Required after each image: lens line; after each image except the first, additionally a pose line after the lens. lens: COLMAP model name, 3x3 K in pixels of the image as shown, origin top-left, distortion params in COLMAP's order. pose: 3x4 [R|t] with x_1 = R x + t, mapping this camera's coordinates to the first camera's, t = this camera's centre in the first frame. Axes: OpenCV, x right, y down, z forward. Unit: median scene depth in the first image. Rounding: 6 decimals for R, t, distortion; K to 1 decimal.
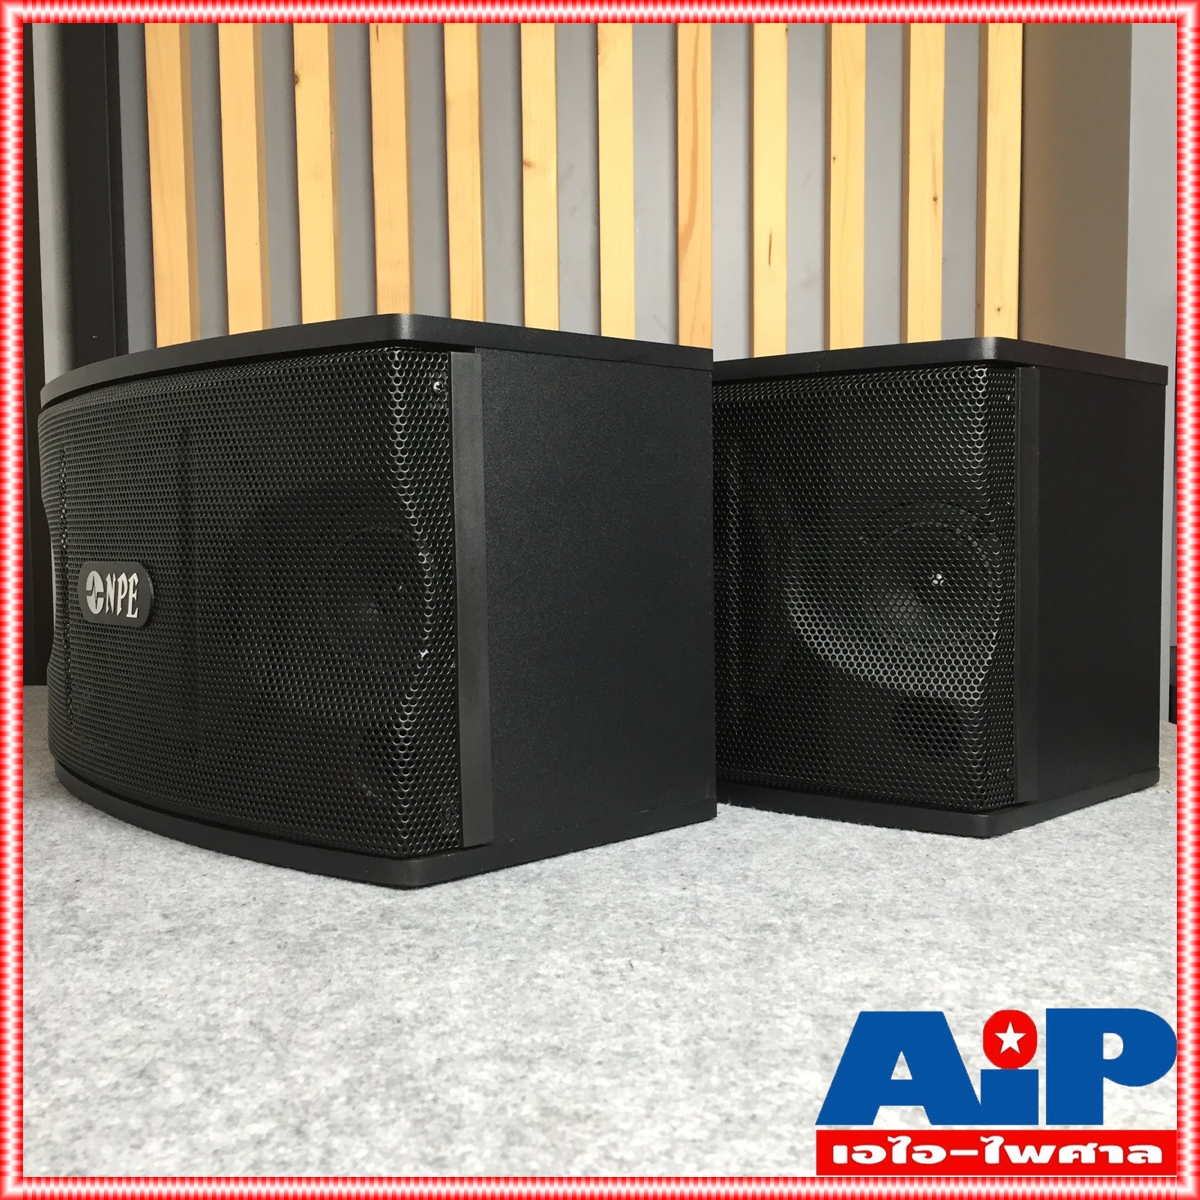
lens RADIAL K [[1309.8, 0, 600.0], [0, 1309.8, 600.0], [0, 0, 1]] dist [0.051329, -0.058510]
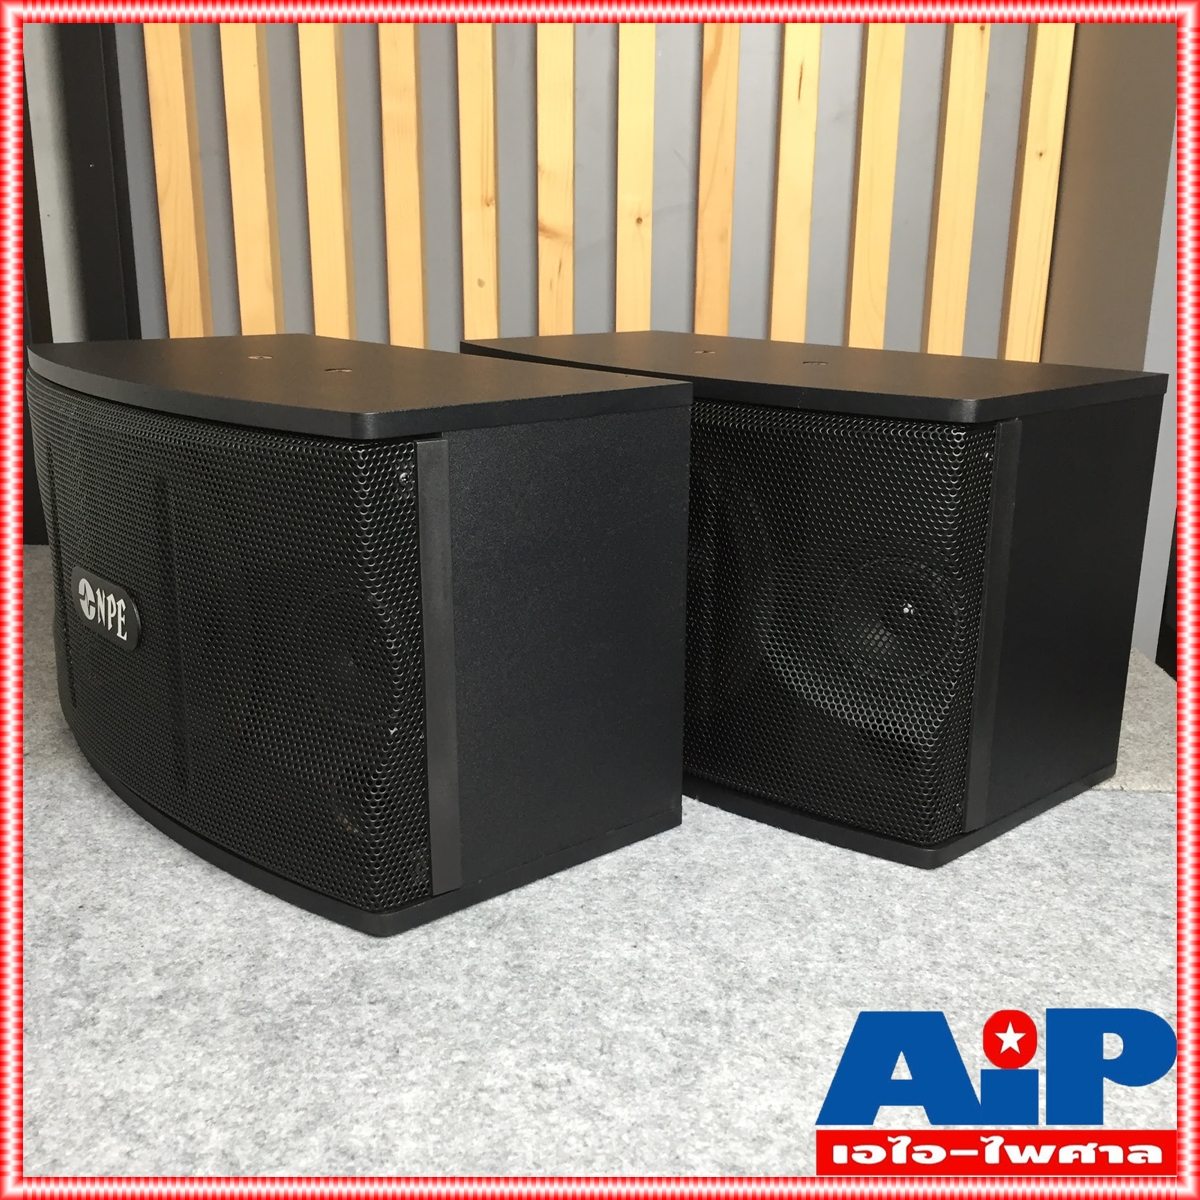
lens RADIAL K [[1309.8, 0, 600.0], [0, 1309.8, 600.0], [0, 0, 1]] dist [0.051329, -0.058510]
pose [[0.999328, 0.027935, -0.023734, 0.052698], [-0.022181, 0.976325, 0.215169, -0.288721], [0.029183, -0.214498, 0.976288, 0.003627]]
